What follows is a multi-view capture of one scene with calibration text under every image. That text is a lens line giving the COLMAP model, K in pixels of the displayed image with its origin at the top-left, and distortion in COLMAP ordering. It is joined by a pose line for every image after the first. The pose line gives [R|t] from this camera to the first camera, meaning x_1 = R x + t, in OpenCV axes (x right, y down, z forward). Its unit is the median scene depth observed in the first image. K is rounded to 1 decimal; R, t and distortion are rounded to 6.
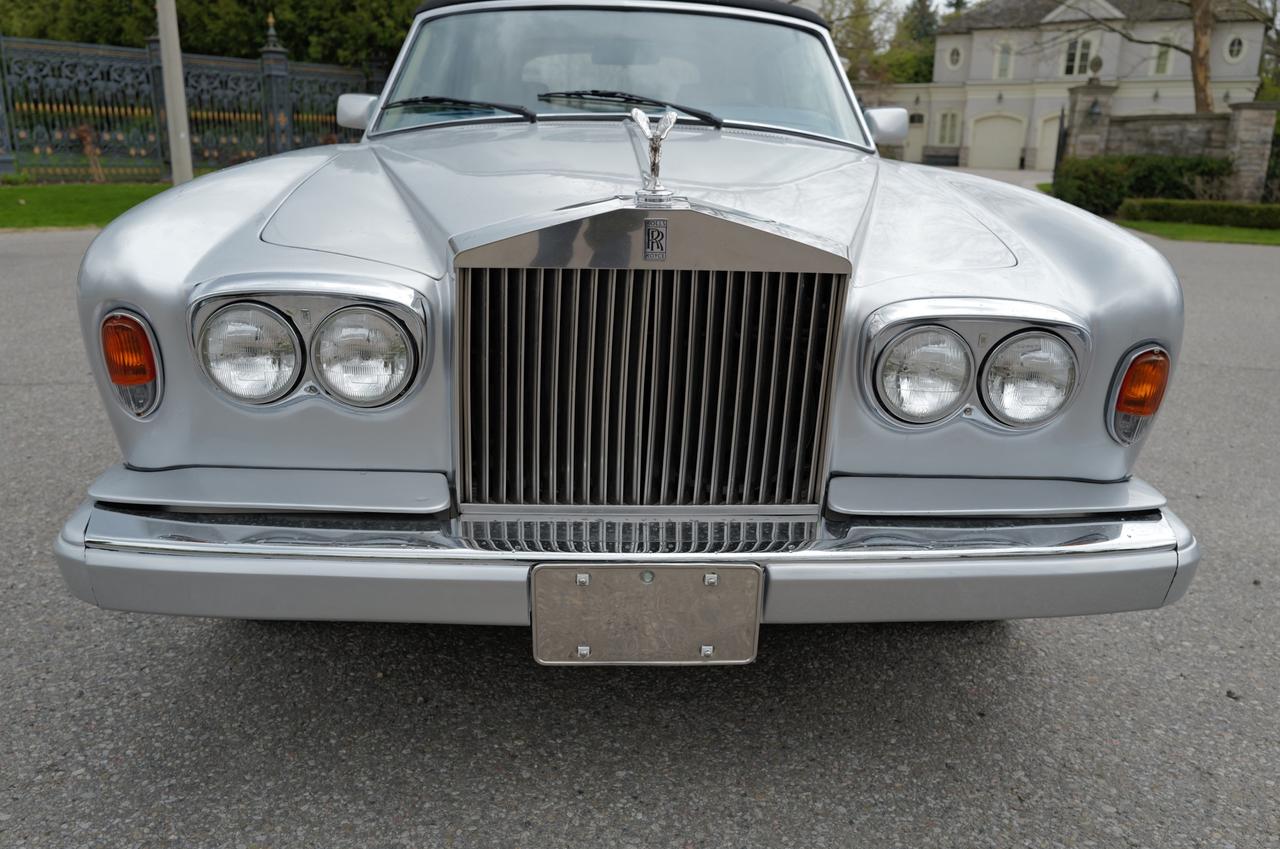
lens RADIAL K [[945.9, 0, 636.0], [0, 945.9, 403.1], [0, 0, 1]] dist [0.004448, 0.008242]
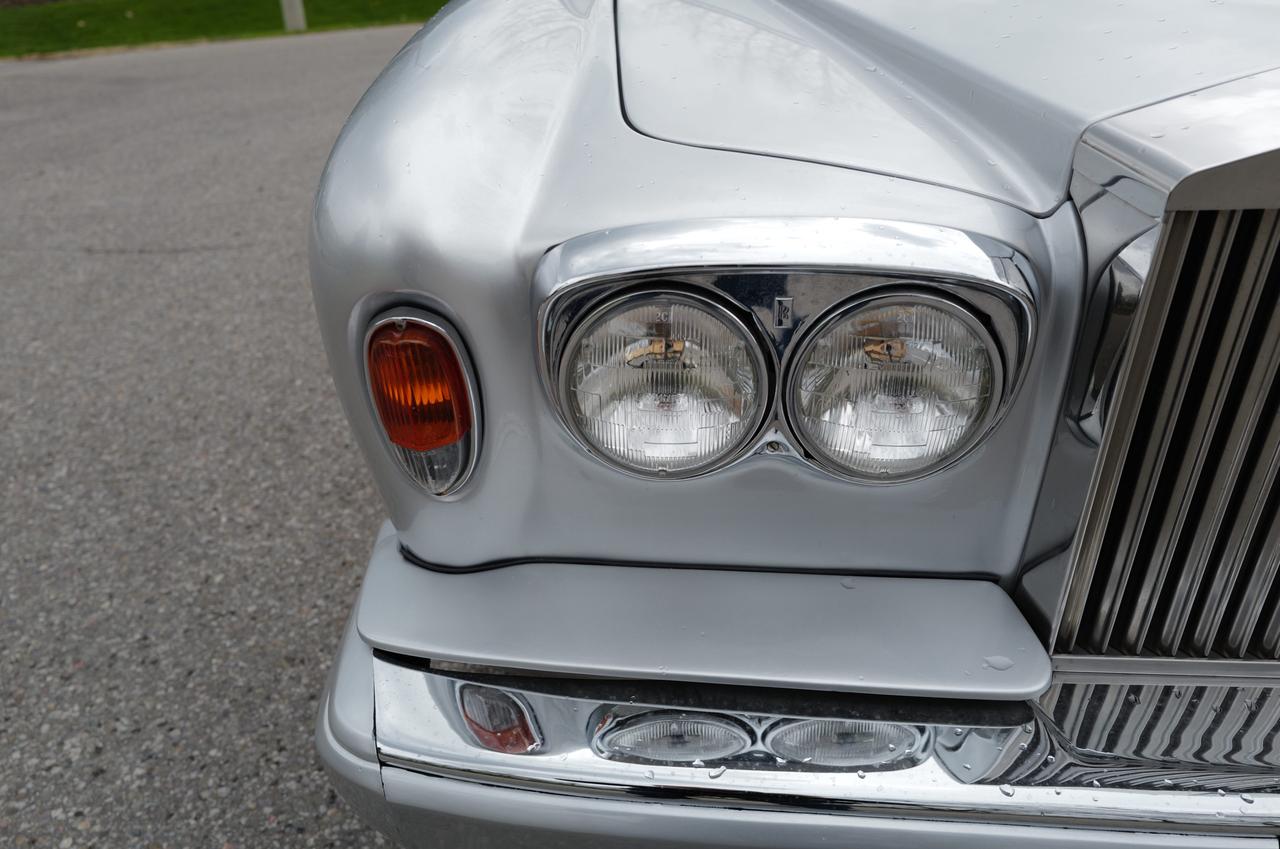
lens RADIAL K [[975.2, 0, 641.2], [0, 975.2, 426.4], [0, 0, 1]] dist [-0.064583, 0.082723]
pose [[0.993269, 0.006563, -0.115646, -0.215493], [0.018846, 0.975933, 0.217253, -0.085099], [0.114289, -0.217970, 0.969240, 0.307042]]
